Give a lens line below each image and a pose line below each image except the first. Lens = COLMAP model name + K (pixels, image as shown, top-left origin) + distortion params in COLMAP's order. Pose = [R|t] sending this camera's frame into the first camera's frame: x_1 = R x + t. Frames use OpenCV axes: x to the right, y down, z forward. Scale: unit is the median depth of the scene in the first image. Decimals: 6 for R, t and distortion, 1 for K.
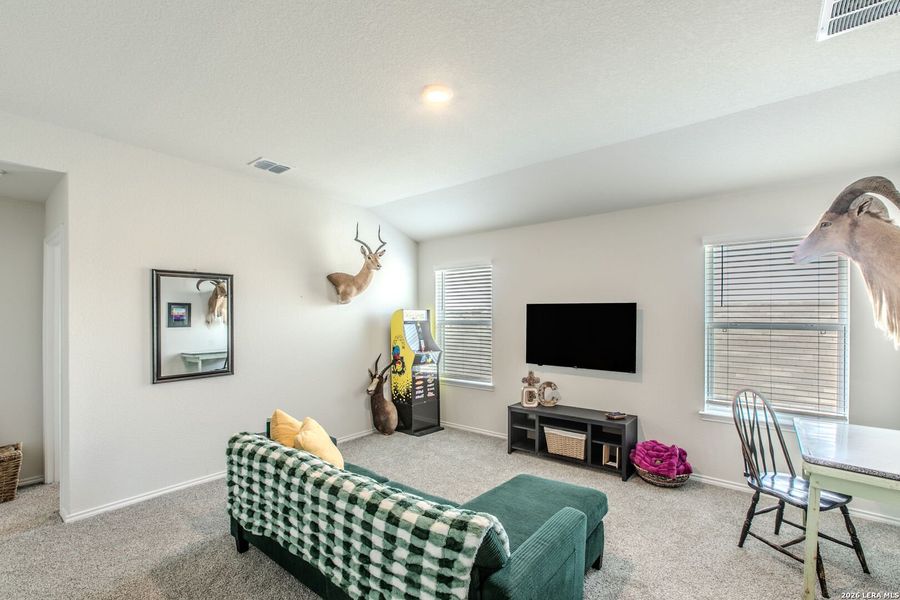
lens RADIAL K [[400.6, 0, 449.9], [0, 400.6, 319.5], [0, 0, 1]] dist [-0.000249, -0.000256]
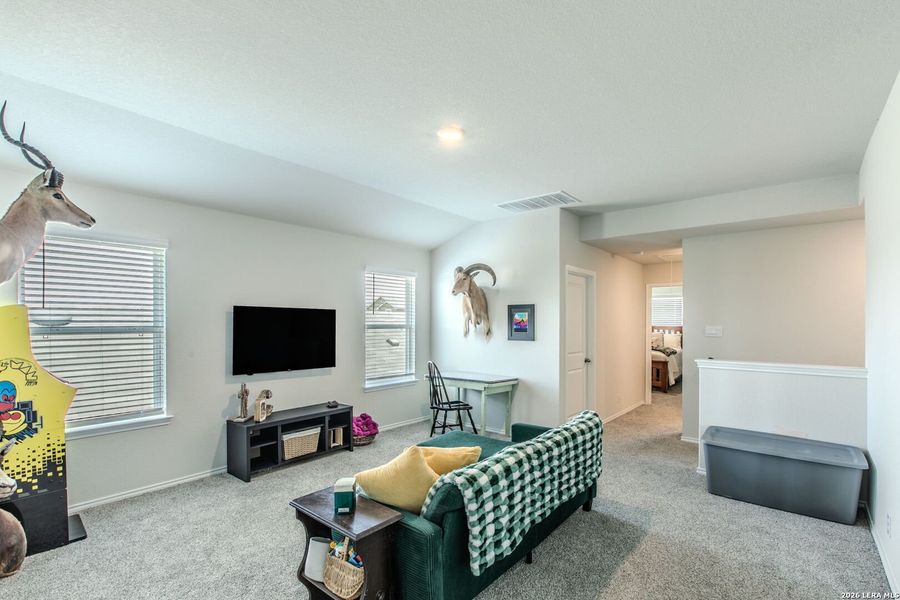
lens RADIAL K [[420.9, 0, 450.3], [0, 420.9, 324.4], [0, 0, 1]] dist [0.000426, -0.000023]
pose [[0.025896, -0.008748, 0.999626, -0.735308], [0.003261, 0.999957, 0.008667, -0.005549], [-0.999659, 0.003036, 0.025924, 0.552612]]
